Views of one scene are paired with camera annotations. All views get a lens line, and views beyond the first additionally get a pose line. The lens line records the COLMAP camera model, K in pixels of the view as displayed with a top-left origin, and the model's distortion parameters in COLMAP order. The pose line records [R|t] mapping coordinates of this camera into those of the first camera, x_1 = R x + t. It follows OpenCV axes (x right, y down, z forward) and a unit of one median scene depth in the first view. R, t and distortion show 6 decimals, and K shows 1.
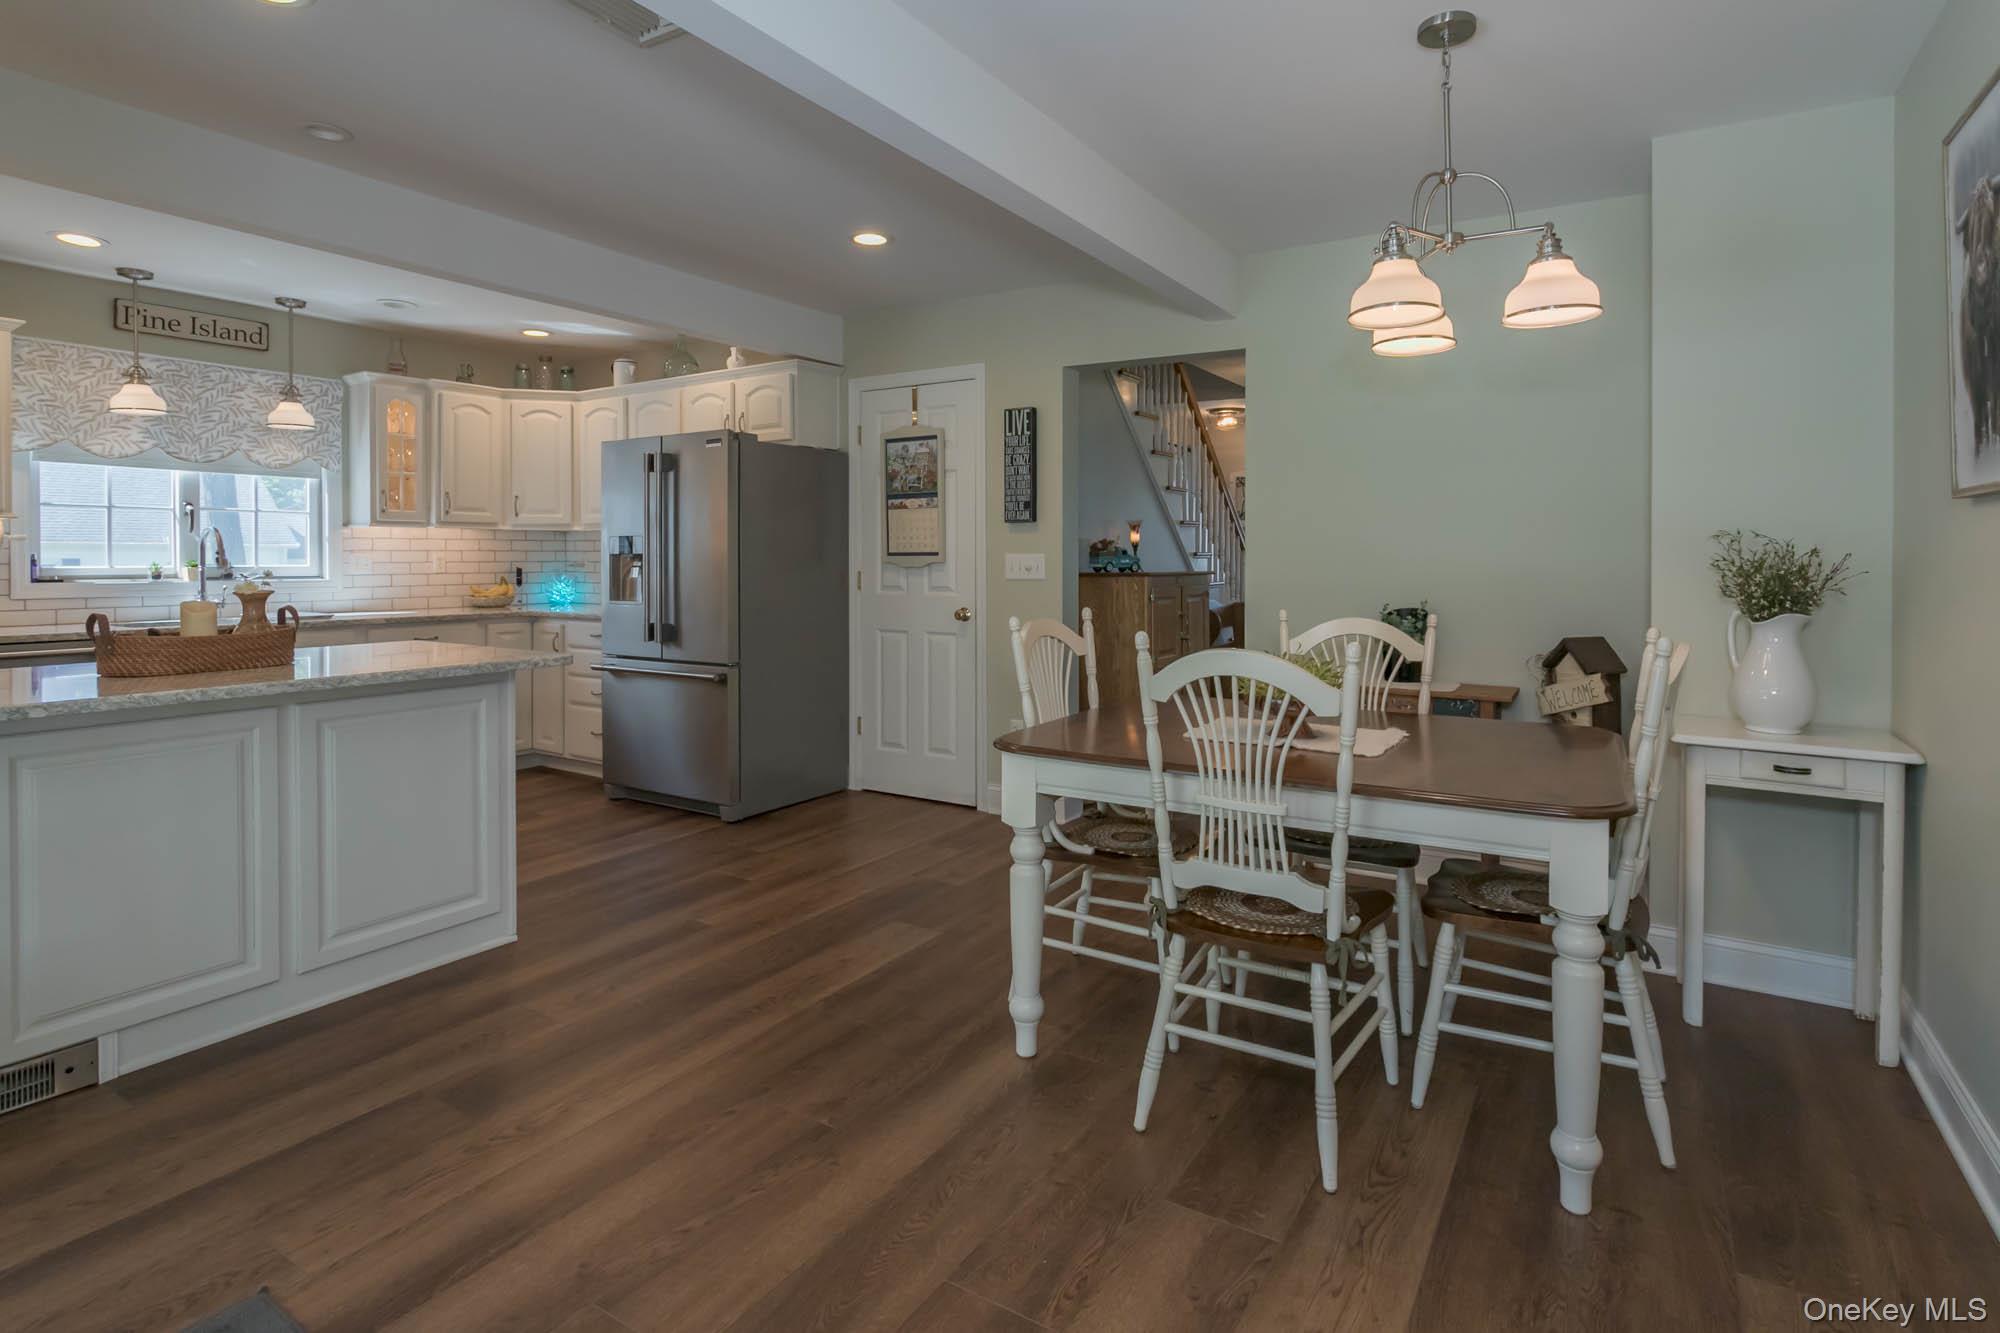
lens RADIAL K [[1002.3, 0, 1022.8], [0, 1002.3, 589.9], [0, 0, 1]] dist [-0.000665, 0.001187]
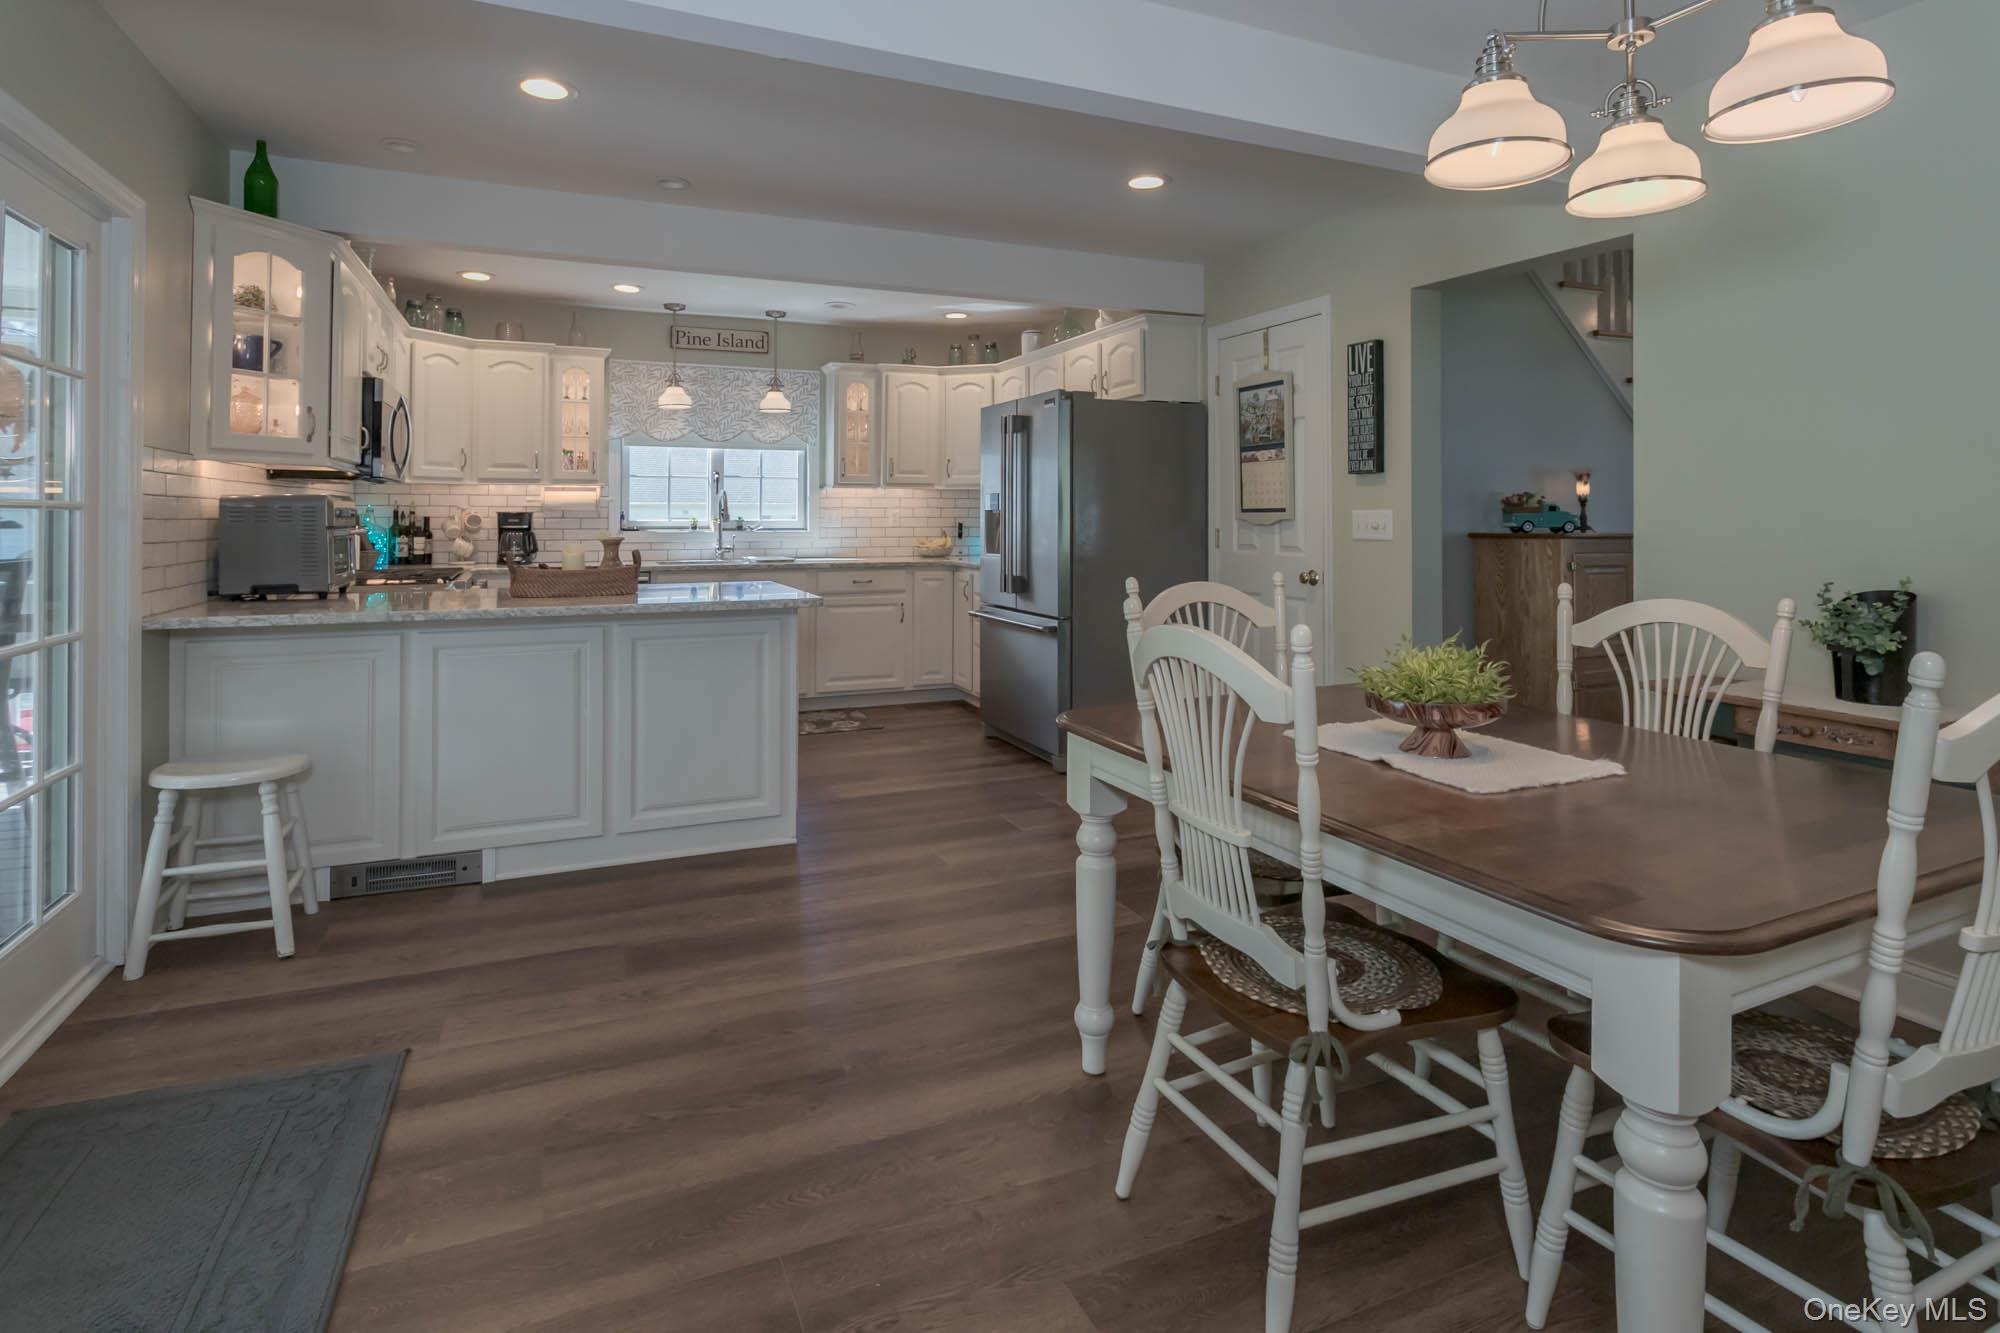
lens RADIAL K [[998.2, 0, 991.4], [0, 998.2, 533.9], [0, 0, 1]] dist [-0.024245, 0.000424]
pose [[0.828021, 0.012152, -0.560566, 0.208182], [-0.019542, 0.999783, -0.007193, -0.002717], [0.560357, 0.016911, 0.828079, 0.106281]]
